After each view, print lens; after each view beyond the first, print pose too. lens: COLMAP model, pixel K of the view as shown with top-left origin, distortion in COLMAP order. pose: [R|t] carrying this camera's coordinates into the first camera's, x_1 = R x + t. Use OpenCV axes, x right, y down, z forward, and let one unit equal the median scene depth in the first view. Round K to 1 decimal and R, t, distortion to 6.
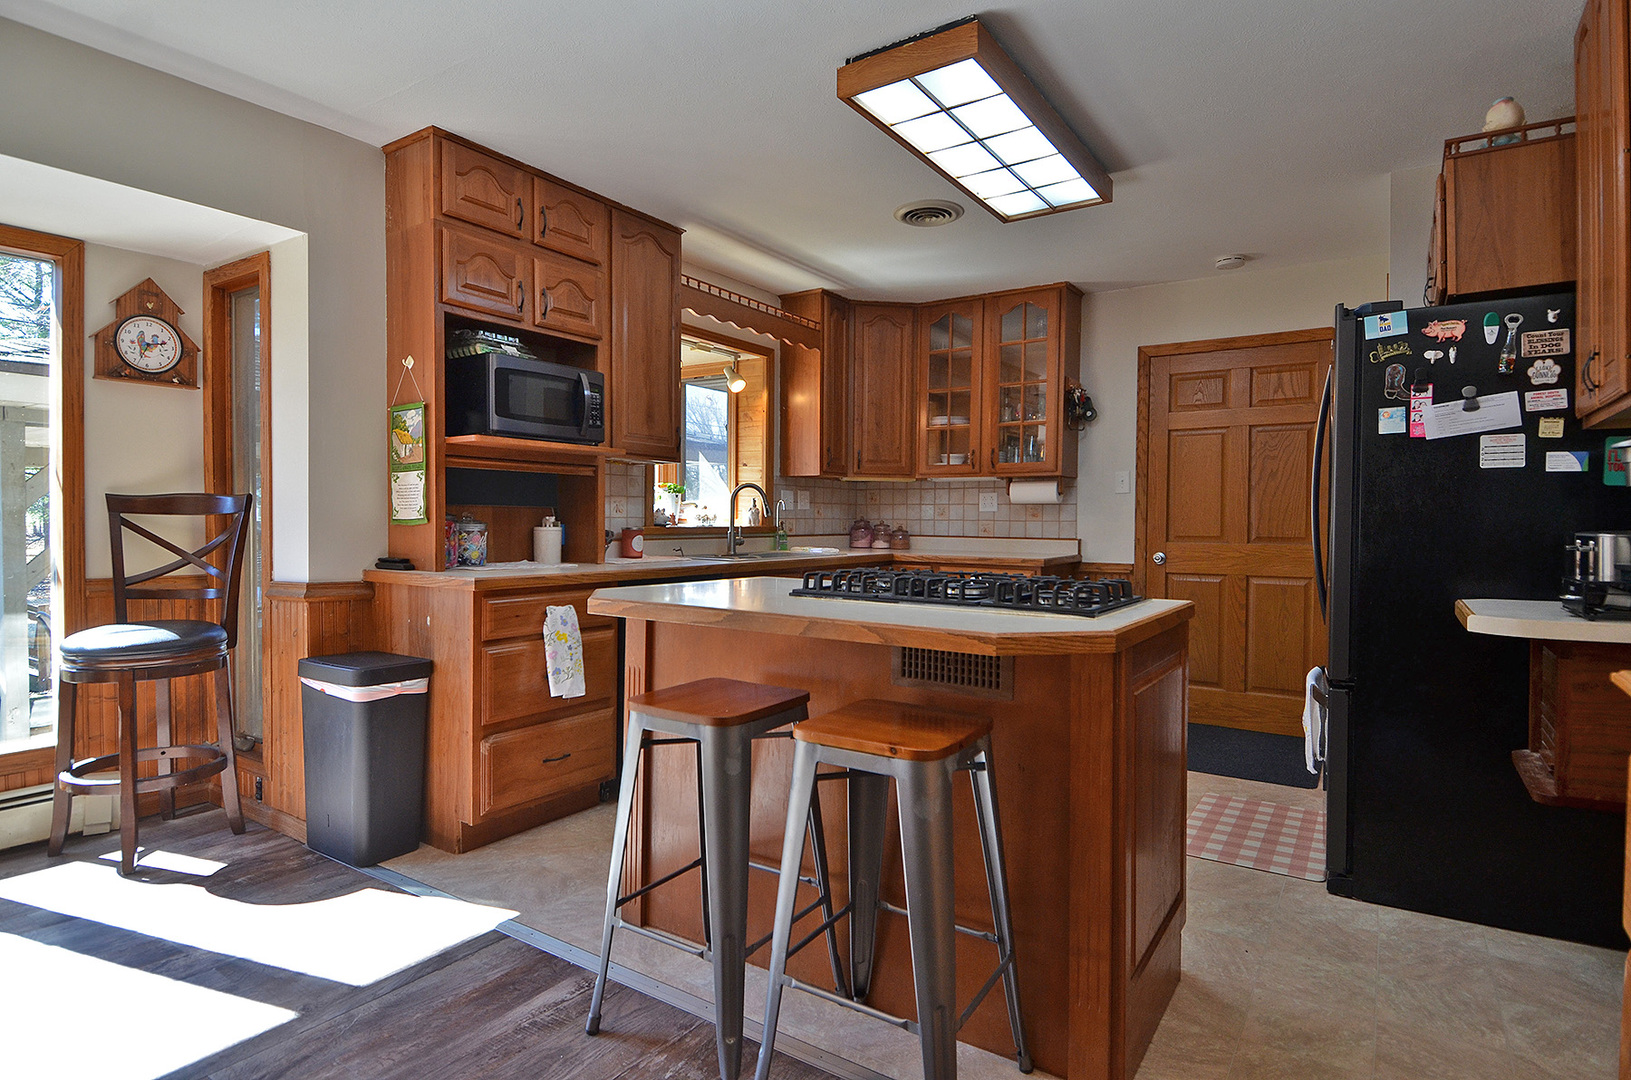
lens RADIAL K [[852.1, 0, 828.6], [0, 852.1, 539.6], [0, 0, 1]] dist [-0.007323, -0.009287]
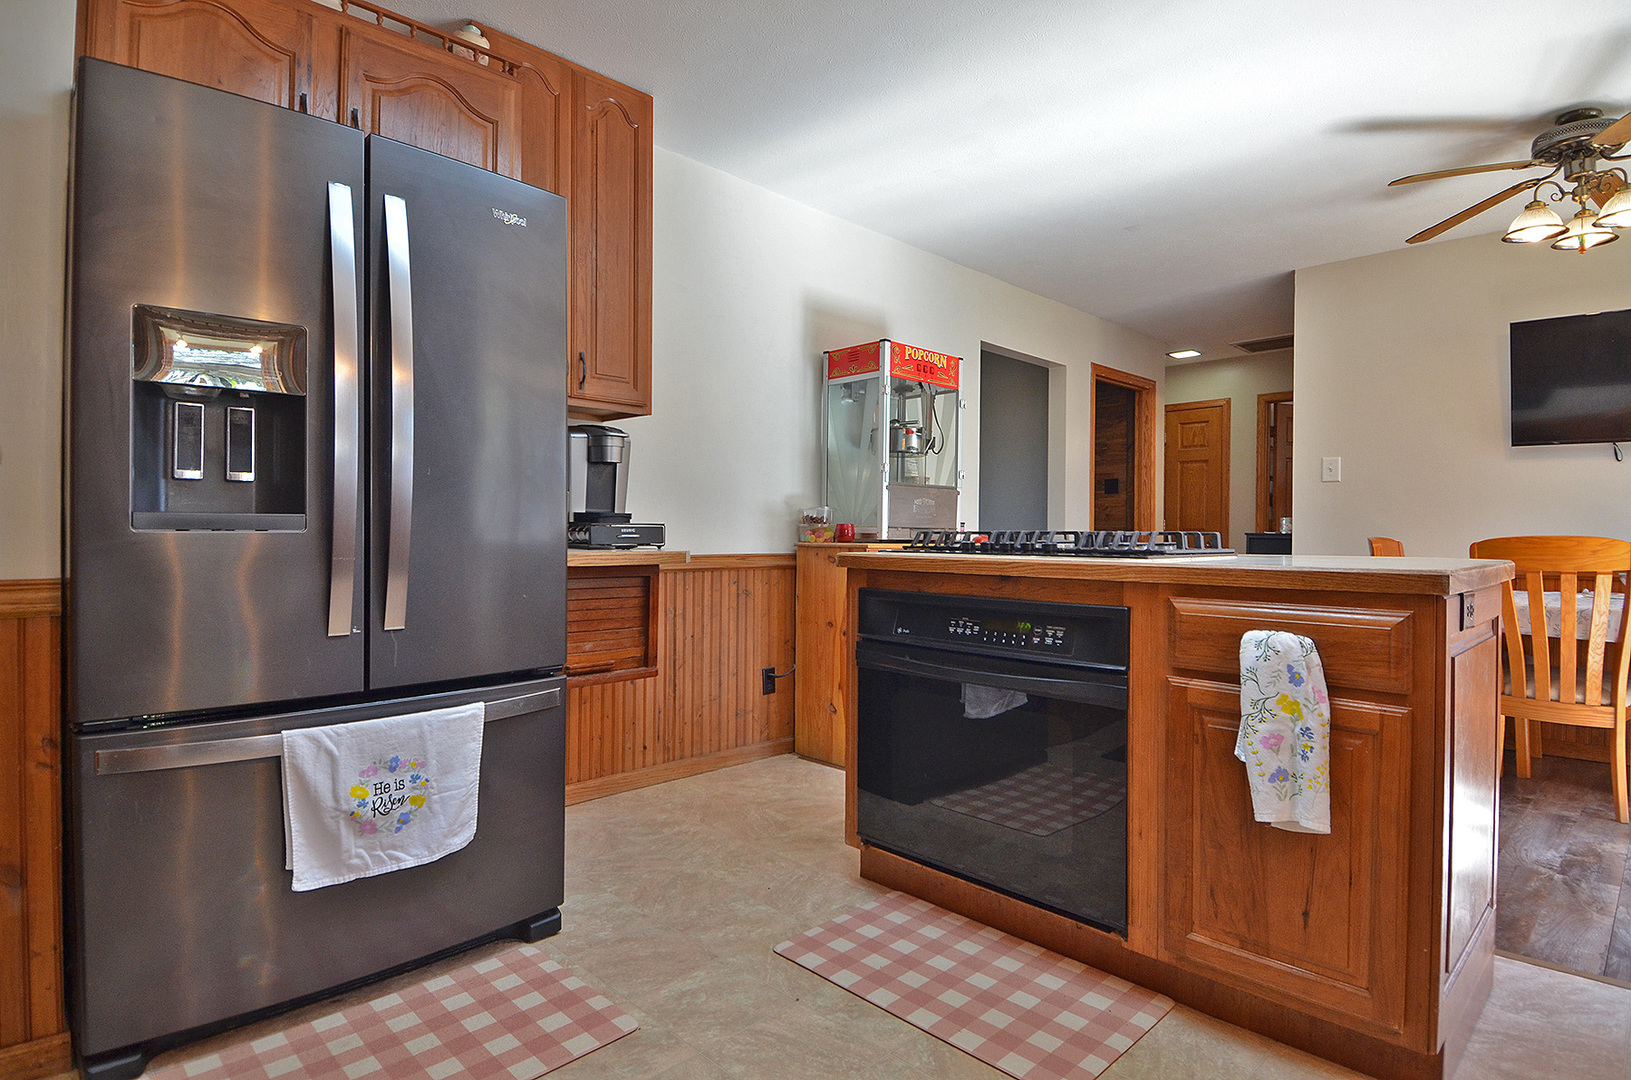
lens RADIAL K [[852.1, 0, 813.5], [0, 852.1, 542.6], [0, 0, 1]] dist [-0.007323, -0.009287]
pose [[-0.977192, -0.023071, 0.211099, 0.160011], [-0.016690, 0.999350, 0.031958, 0.013047], [-0.211699, 0.027706, -0.976942, 1.444535]]
